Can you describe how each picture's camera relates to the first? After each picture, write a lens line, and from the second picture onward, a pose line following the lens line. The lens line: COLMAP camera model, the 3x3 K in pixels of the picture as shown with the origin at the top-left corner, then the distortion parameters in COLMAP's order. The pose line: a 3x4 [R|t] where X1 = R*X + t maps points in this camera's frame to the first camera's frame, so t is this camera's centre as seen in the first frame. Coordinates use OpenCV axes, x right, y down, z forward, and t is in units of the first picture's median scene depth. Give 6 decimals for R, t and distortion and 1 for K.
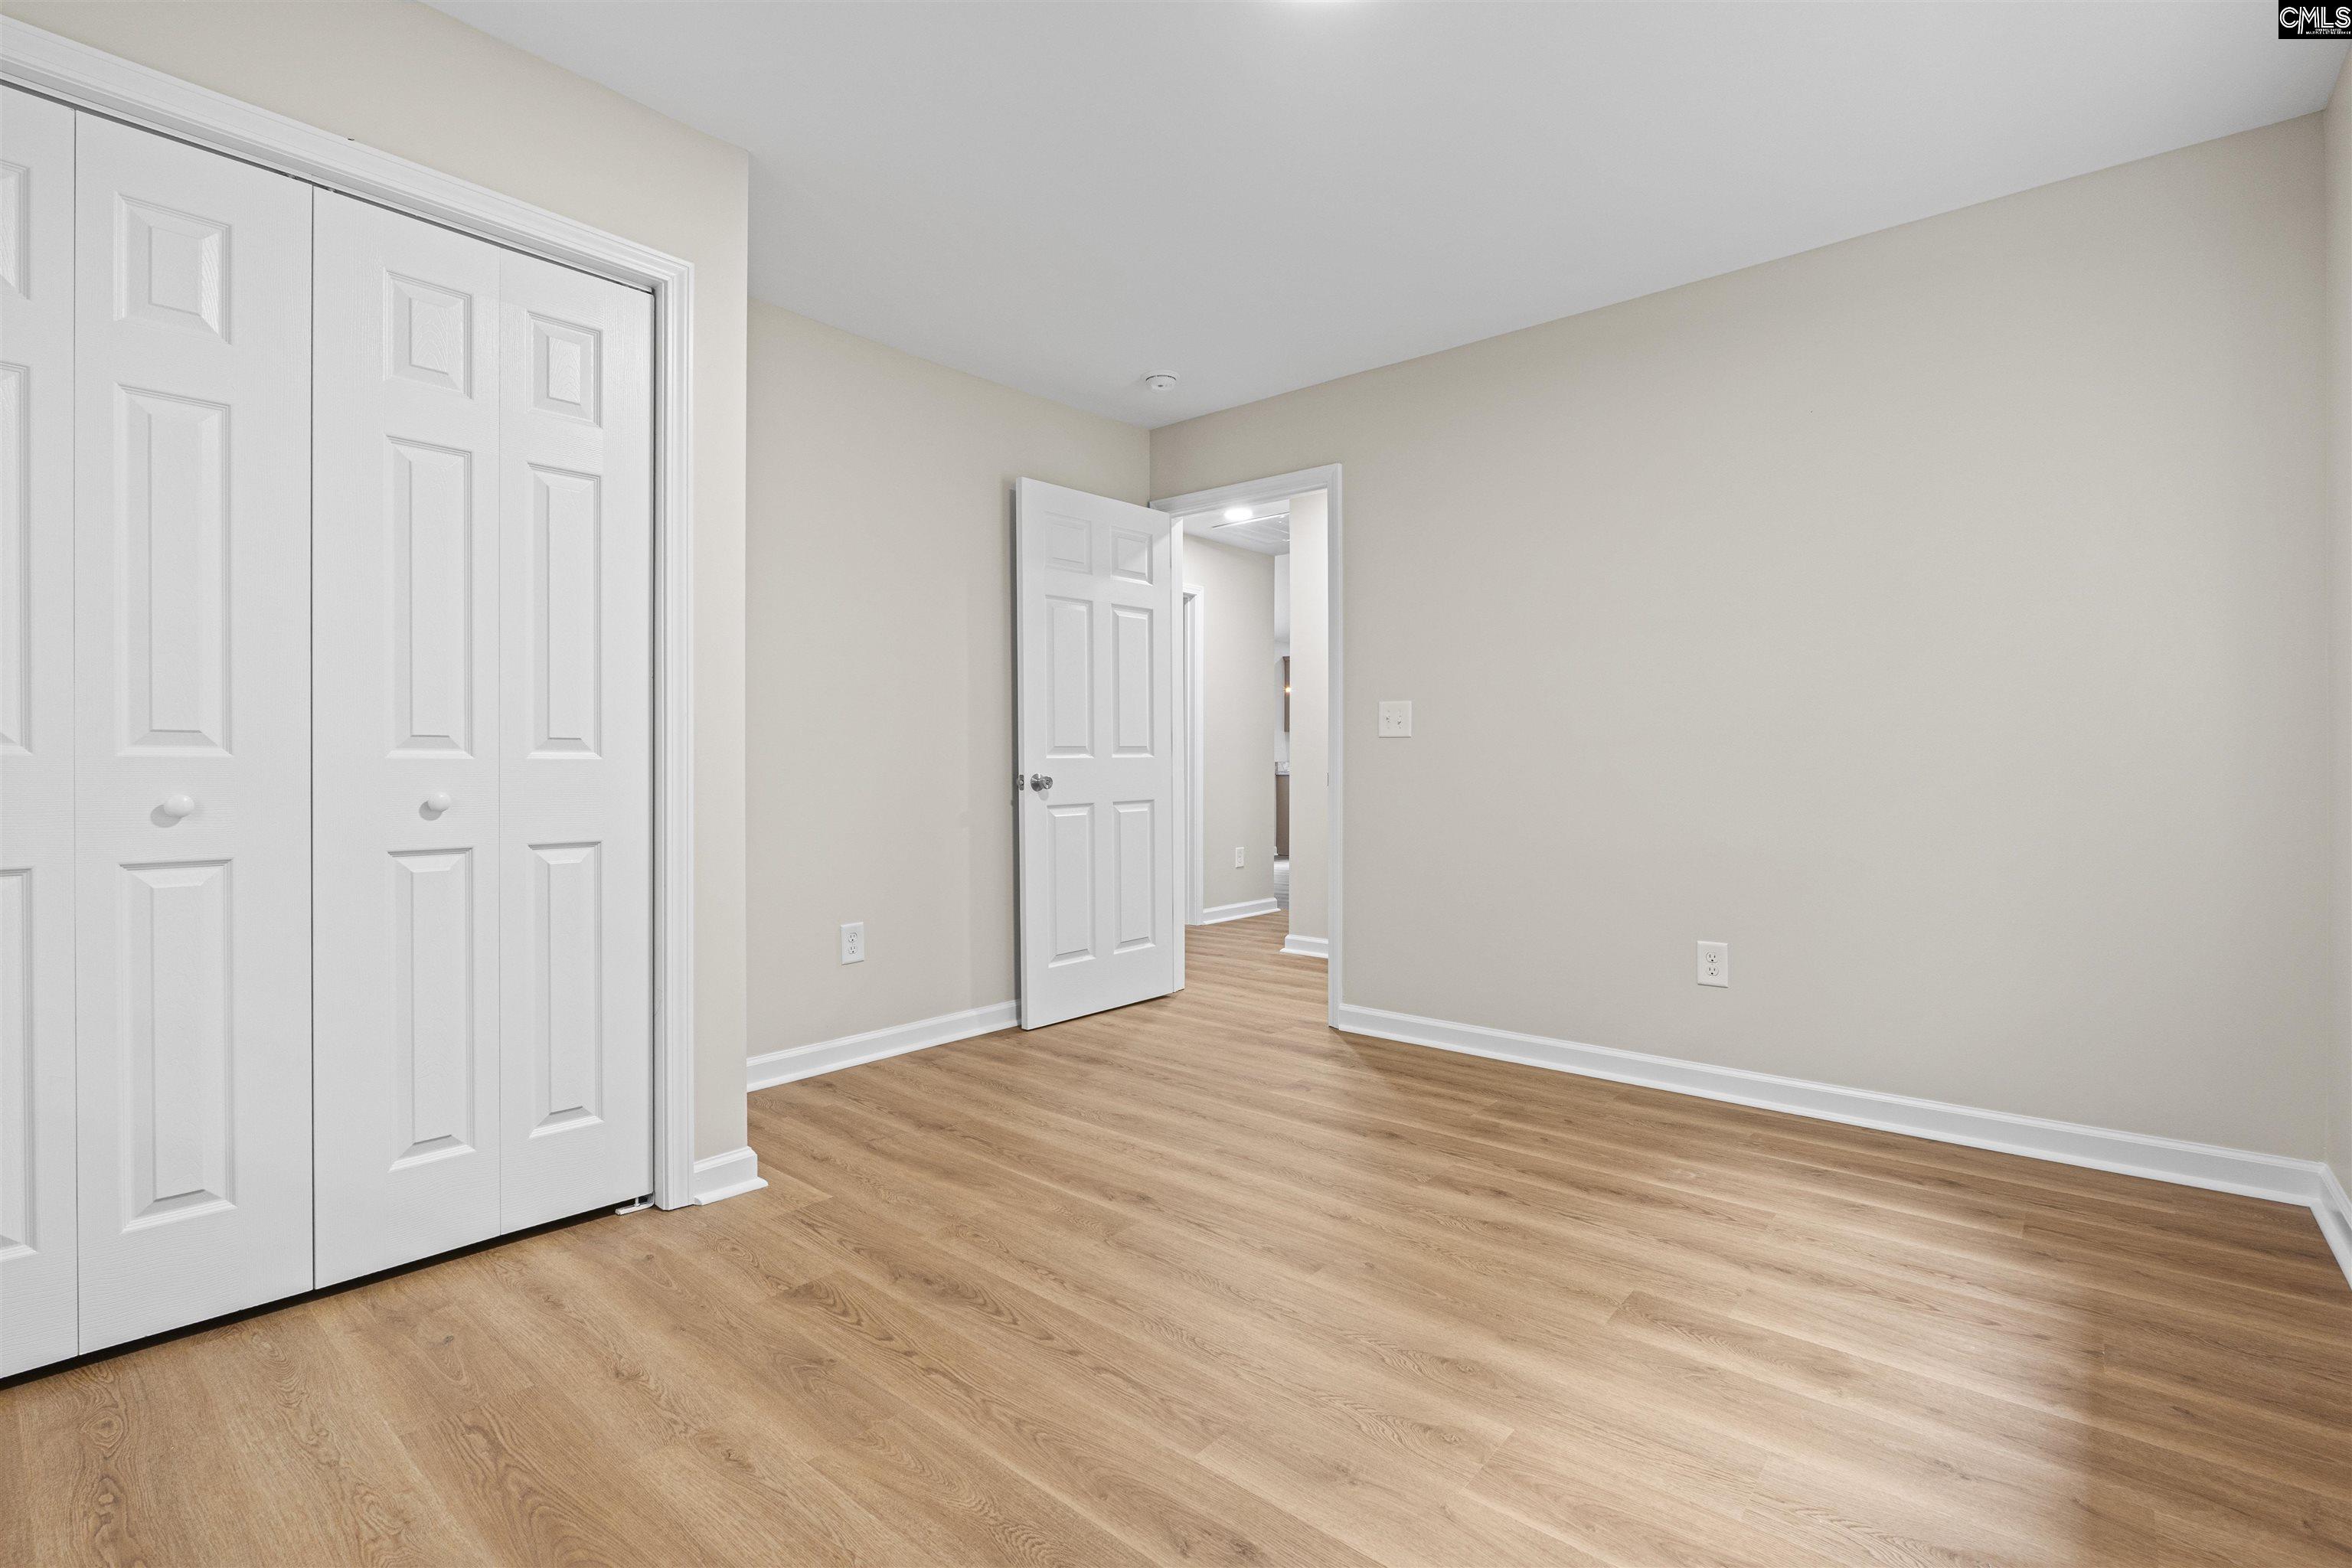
lens RADIAL K [[1077.2, 0, 1180.9], [0, 1077.2, 760.6], [0, 0, 1]] dist [-0.006905, -0.000110]
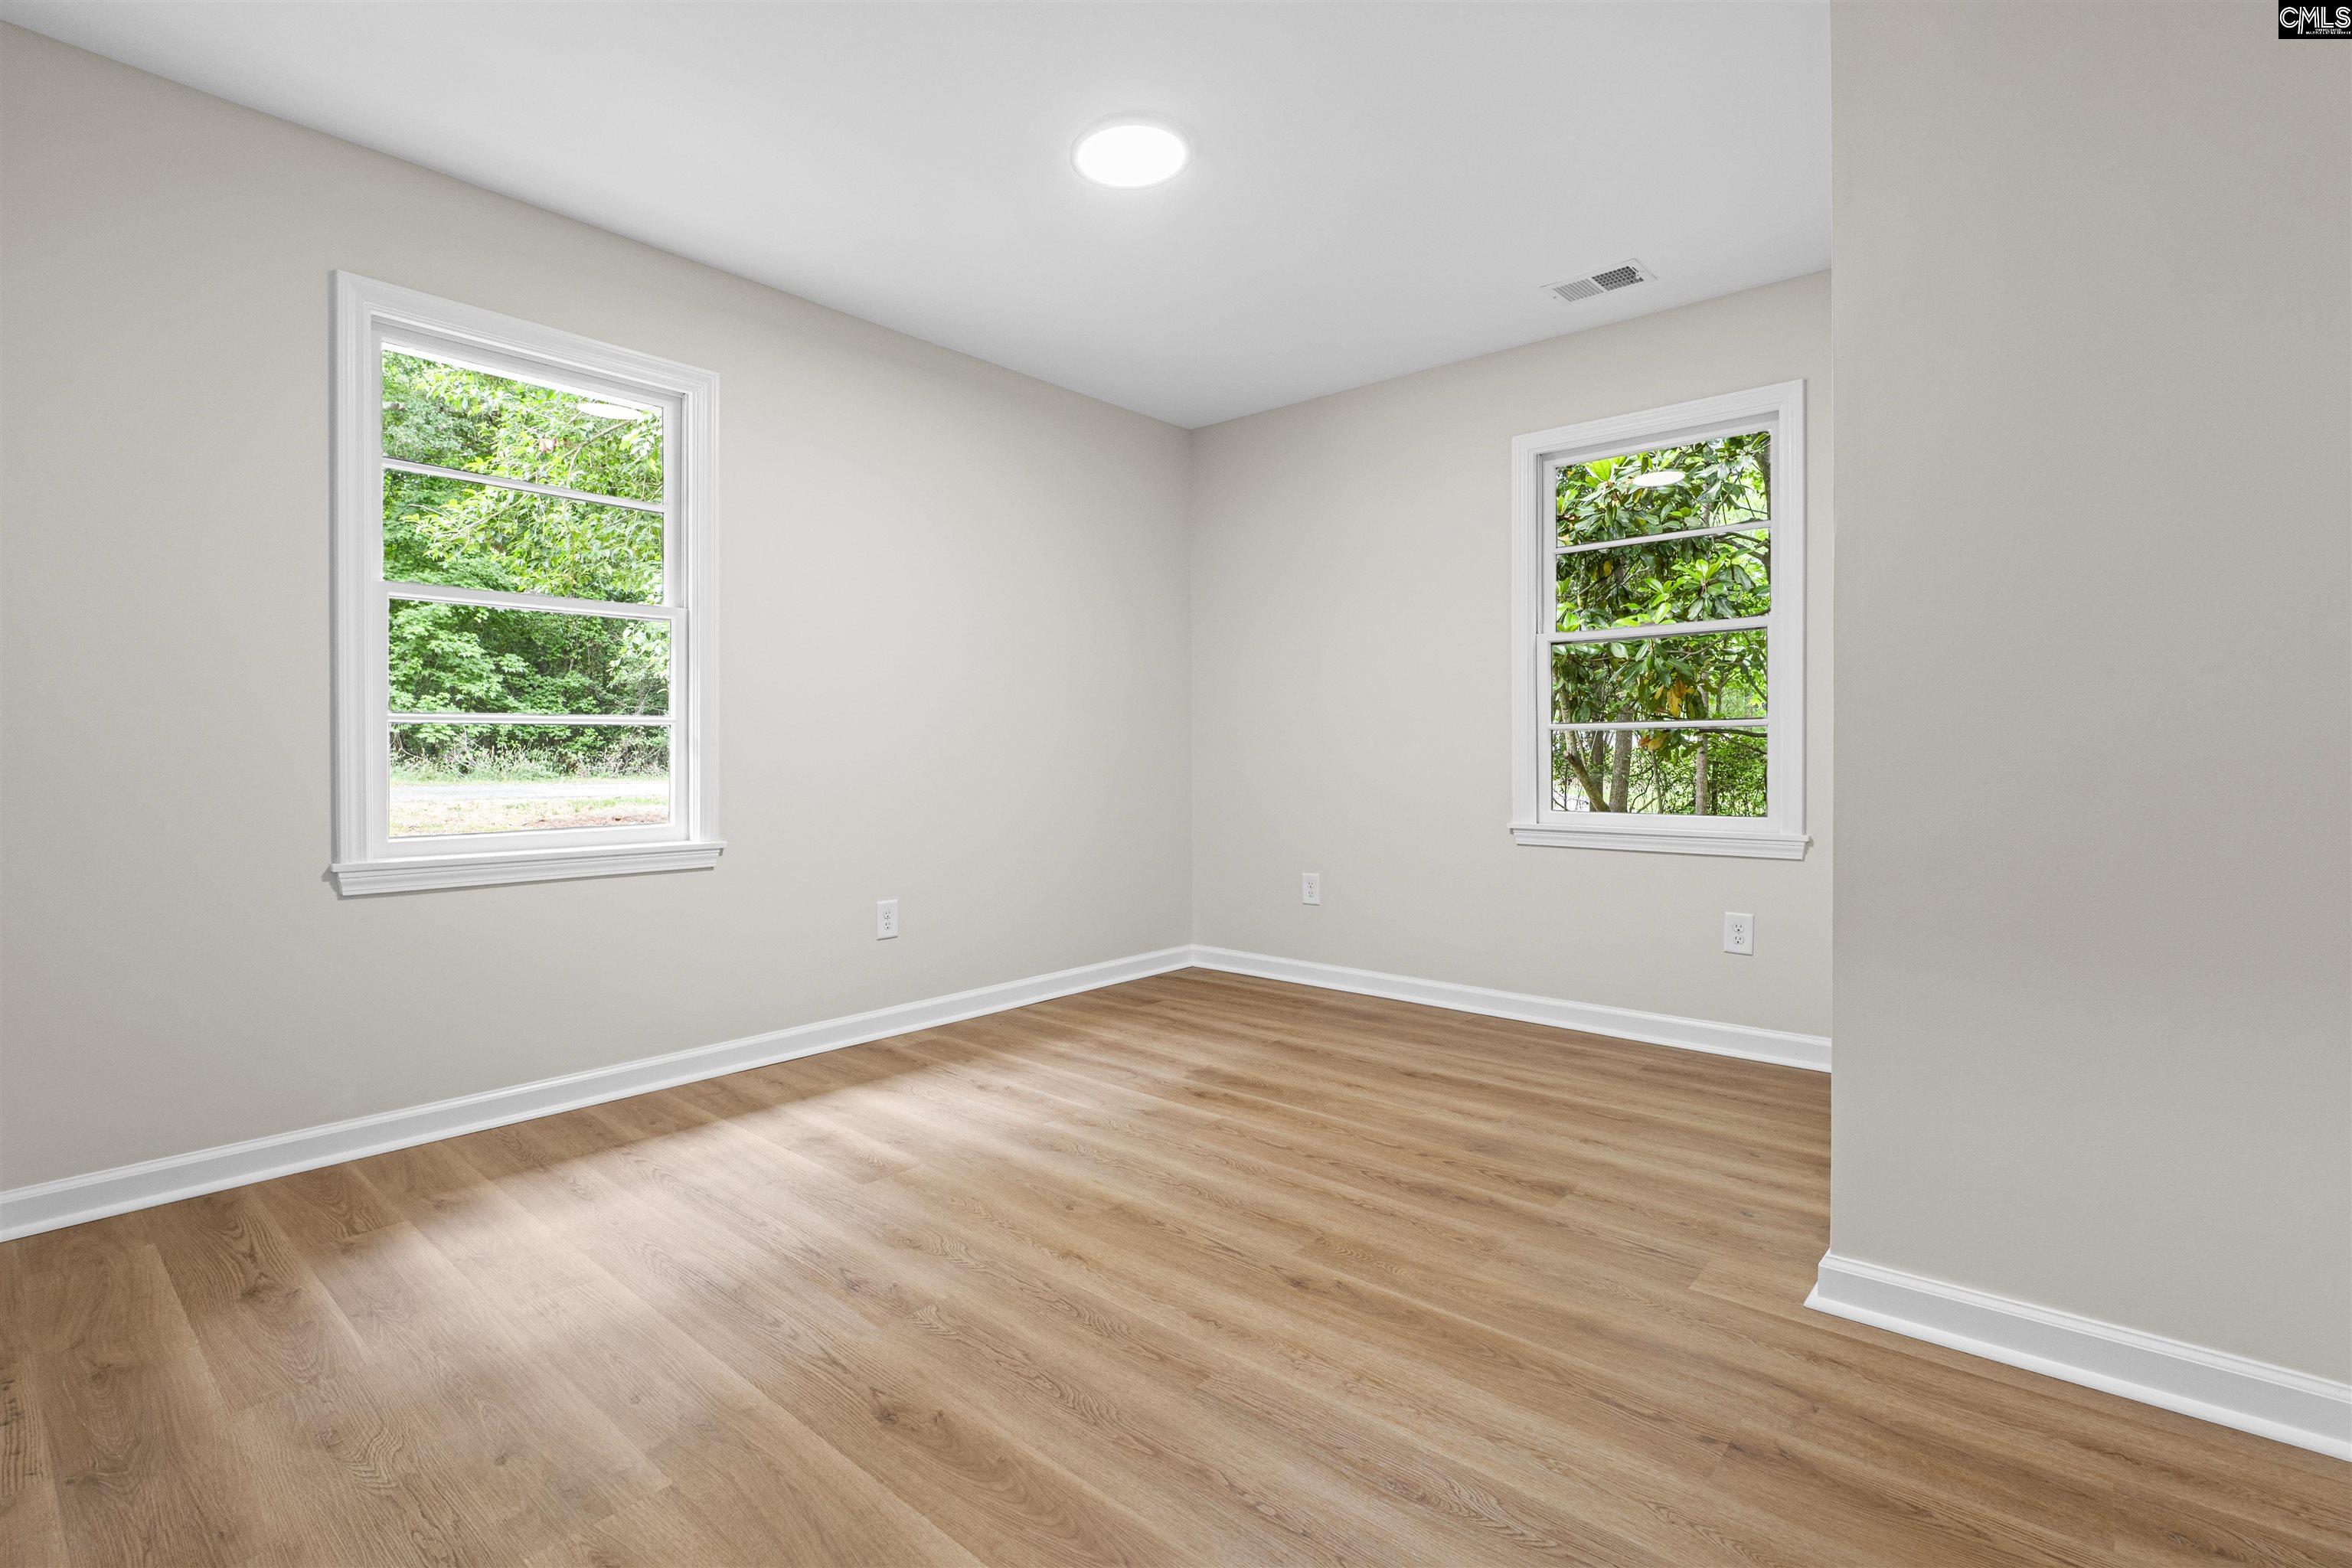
lens RADIAL K [[1077.2, 0, 1180.9], [0, 1077.2, 760.6], [0, 0, 1]] dist [-0.006905, -0.000110]
pose [[-0.999998, 0.000392, 0.001793, 0.063861], [0.000401, 0.999988, 0.004806, 0.011046], [-0.001791, 0.004807, -0.999987, 2.205557]]
